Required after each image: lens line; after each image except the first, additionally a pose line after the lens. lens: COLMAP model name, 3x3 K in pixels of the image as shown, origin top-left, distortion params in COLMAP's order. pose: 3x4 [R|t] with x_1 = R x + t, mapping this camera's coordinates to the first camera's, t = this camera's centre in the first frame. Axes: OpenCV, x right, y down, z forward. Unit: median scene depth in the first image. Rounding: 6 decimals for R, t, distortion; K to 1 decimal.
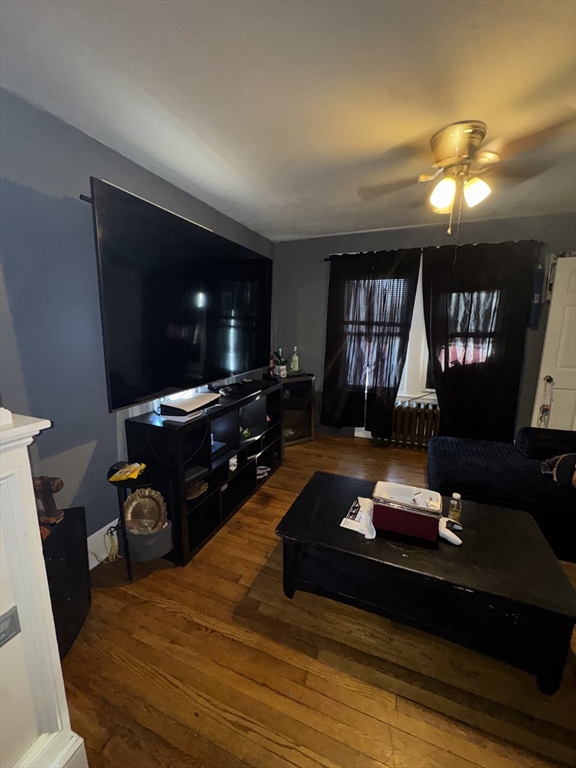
lens RADIAL K [[306.2, 0, 288.0], [0, 306.2, 384.0], [0, 0, 1]] dist [-0.005516, 0.000217]
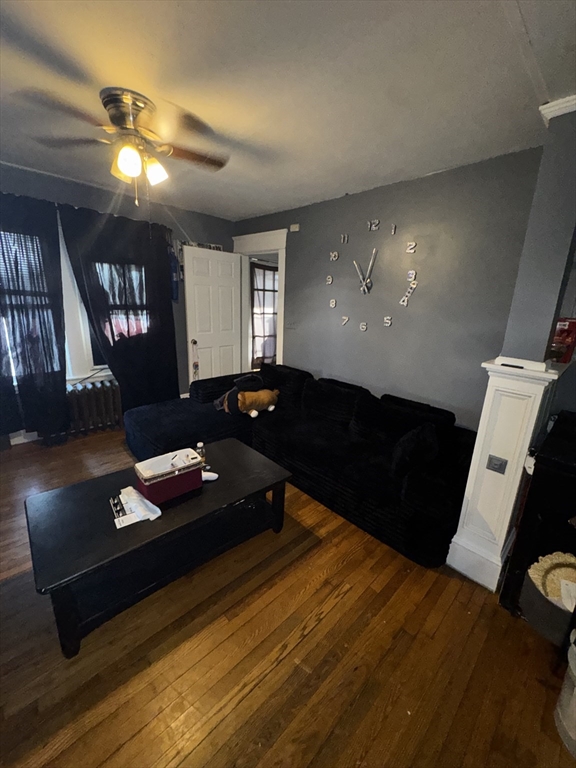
lens RADIAL K [[306.2, 0, 288.0], [0, 306.2, 384.0], [0, 0, 1]] dist [-0.005516, 0.000217]
pose [[0.416476, -0.220766, 0.881935, -0.146294], [0.141174, 0.974007, 0.177147, -0.013912], [-0.898119, 0.050729, 0.436817, 0.072026]]
